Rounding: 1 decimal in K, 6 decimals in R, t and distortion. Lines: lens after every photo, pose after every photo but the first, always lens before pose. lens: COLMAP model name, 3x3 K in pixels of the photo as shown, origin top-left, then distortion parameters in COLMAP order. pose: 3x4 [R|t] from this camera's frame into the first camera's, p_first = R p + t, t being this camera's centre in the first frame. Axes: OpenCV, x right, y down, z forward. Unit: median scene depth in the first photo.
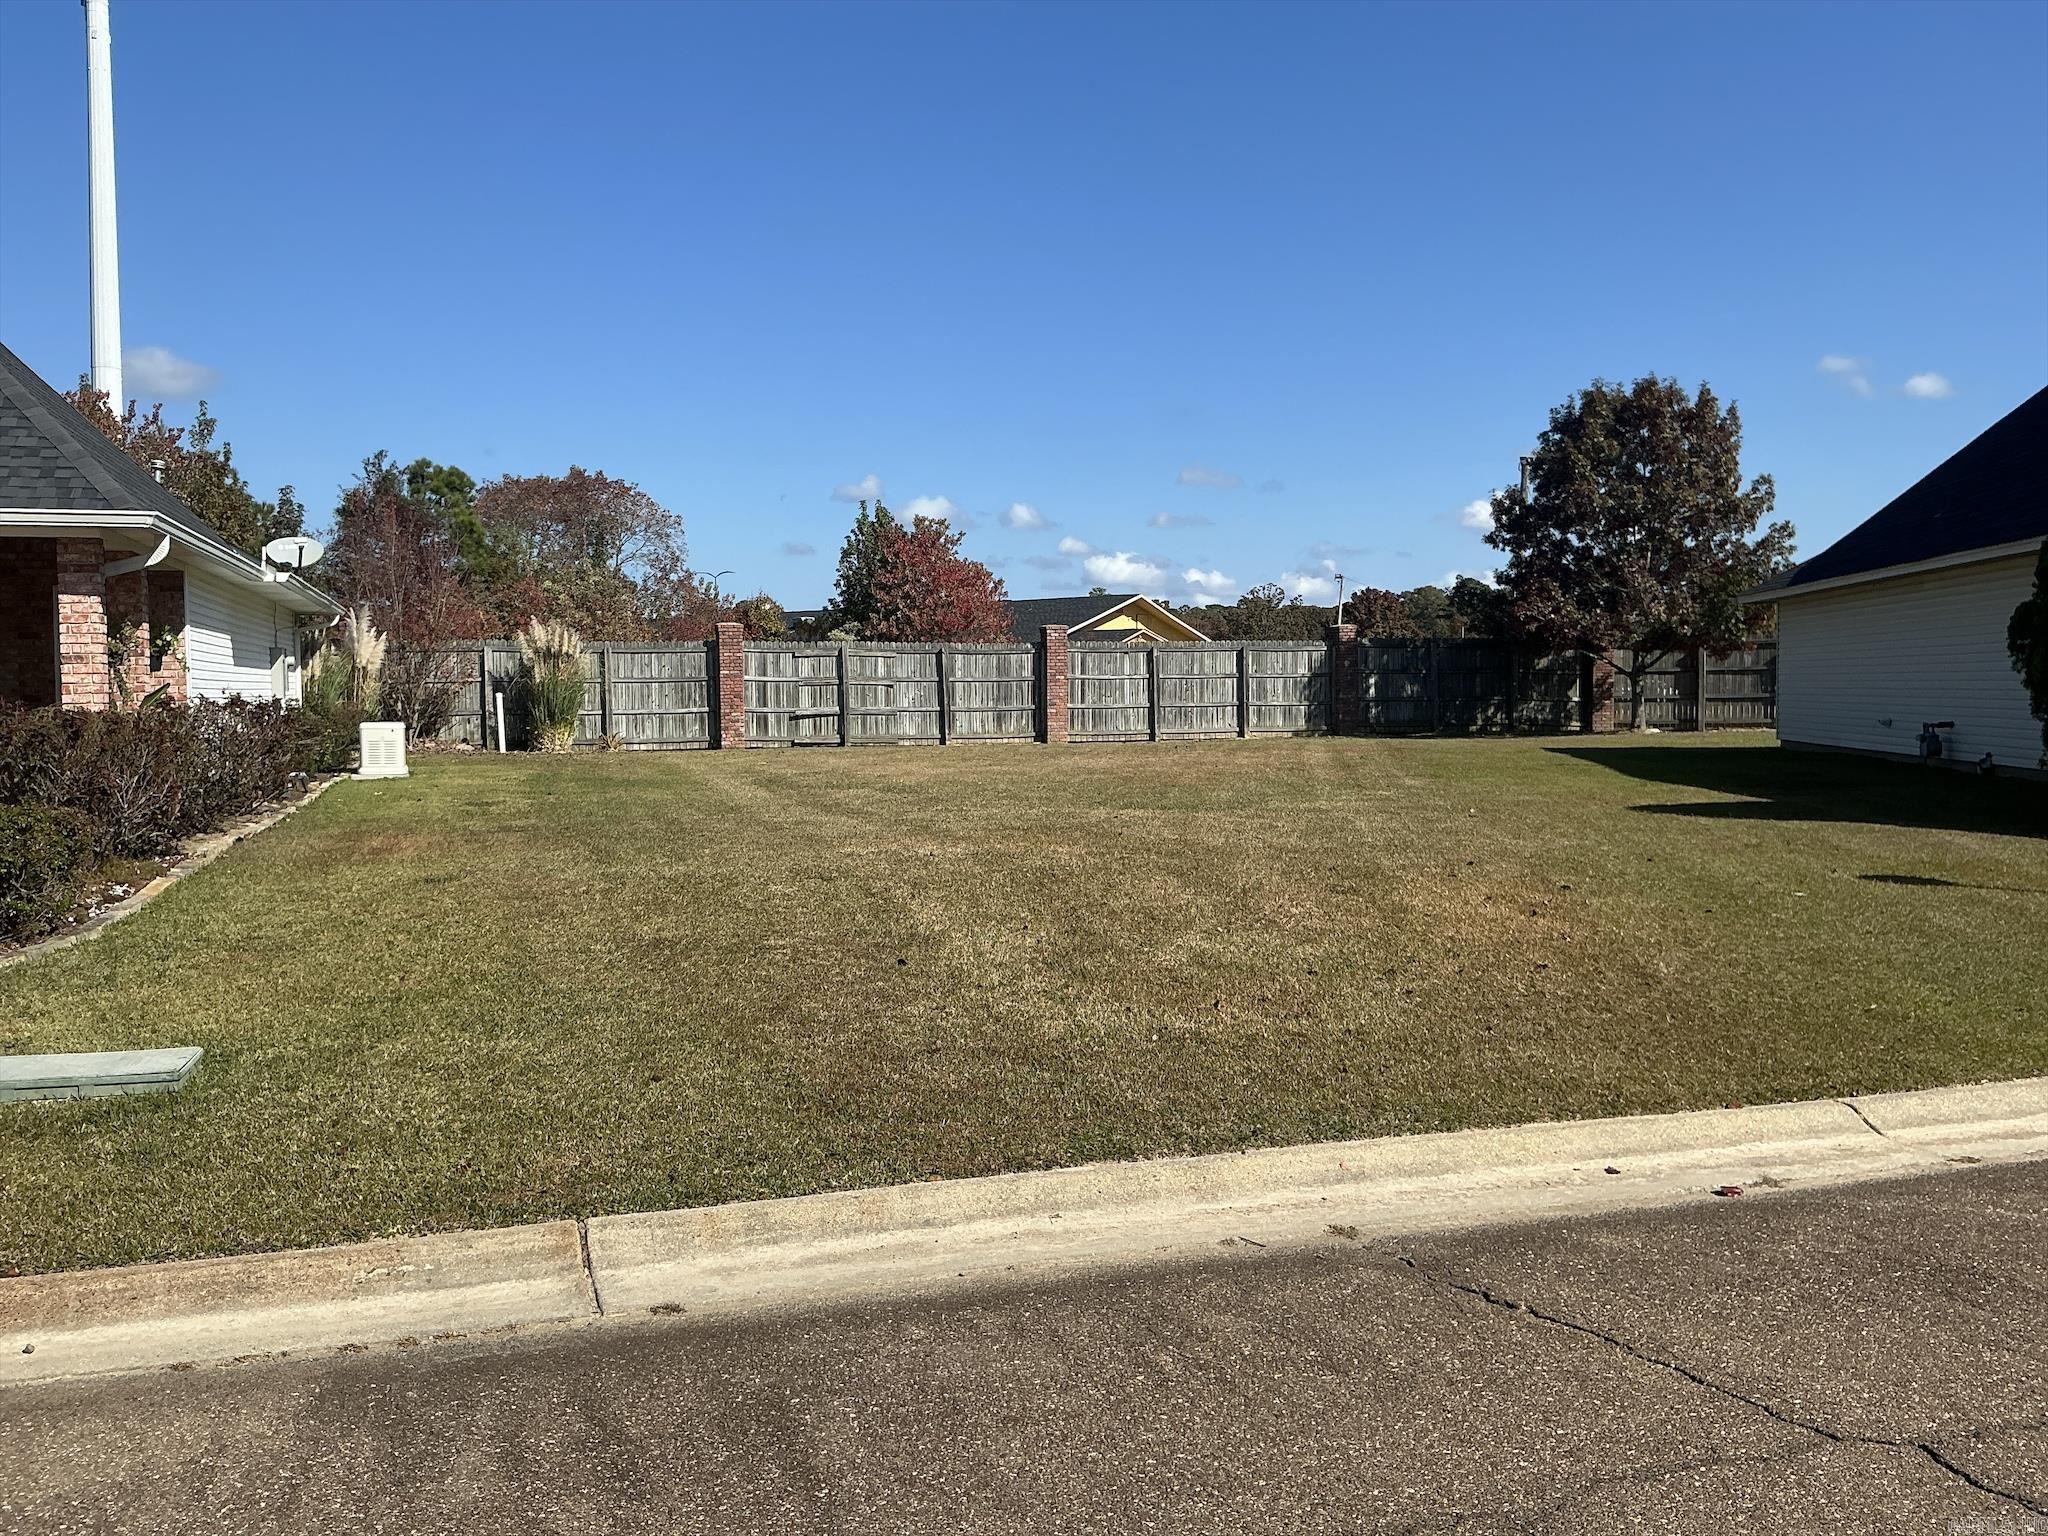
lens RADIAL K [[1708.0, 0, 1024.0], [0, 1708.0, 768.0], [0, 0, 1]] dist [0.161580, -0.370610]
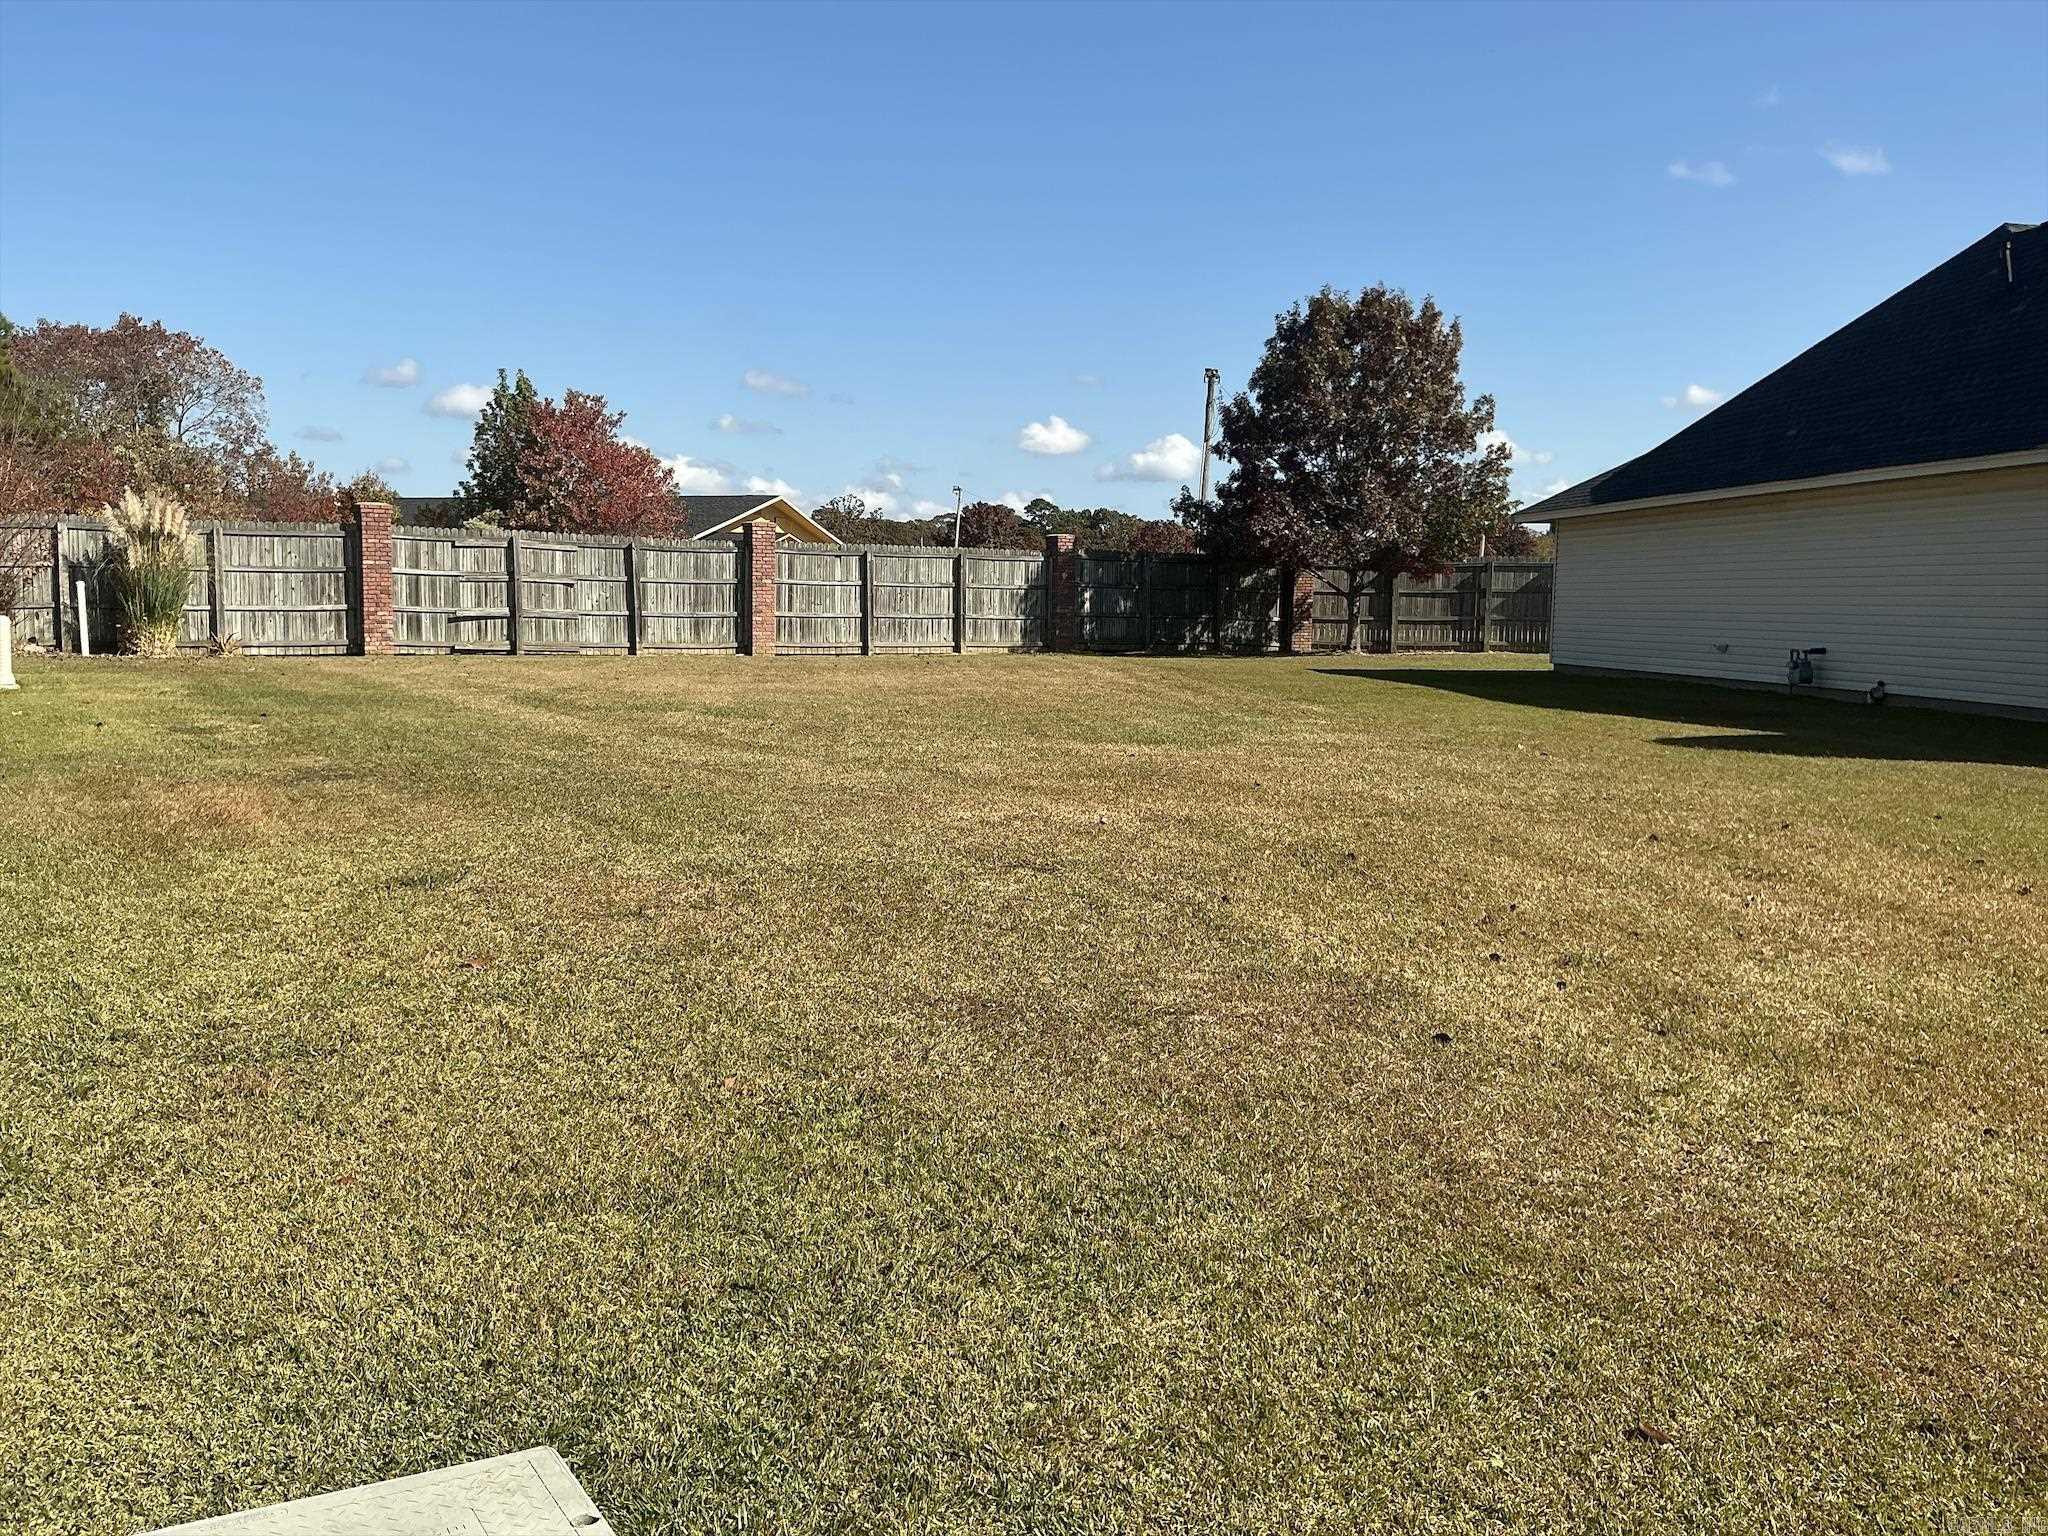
lens RADIAL K [[1708.0, 0, 1024.0], [0, 1708.0, 768.0], [0, 0, 1]] dist [0.161580, -0.370610]
pose [[0.966650, -0.001318, 0.256097, -0.078098], [-0.011499, 0.998755, 0.048546, -0.000978], [-0.255842, -0.049872, 0.965431, 0.099281]]
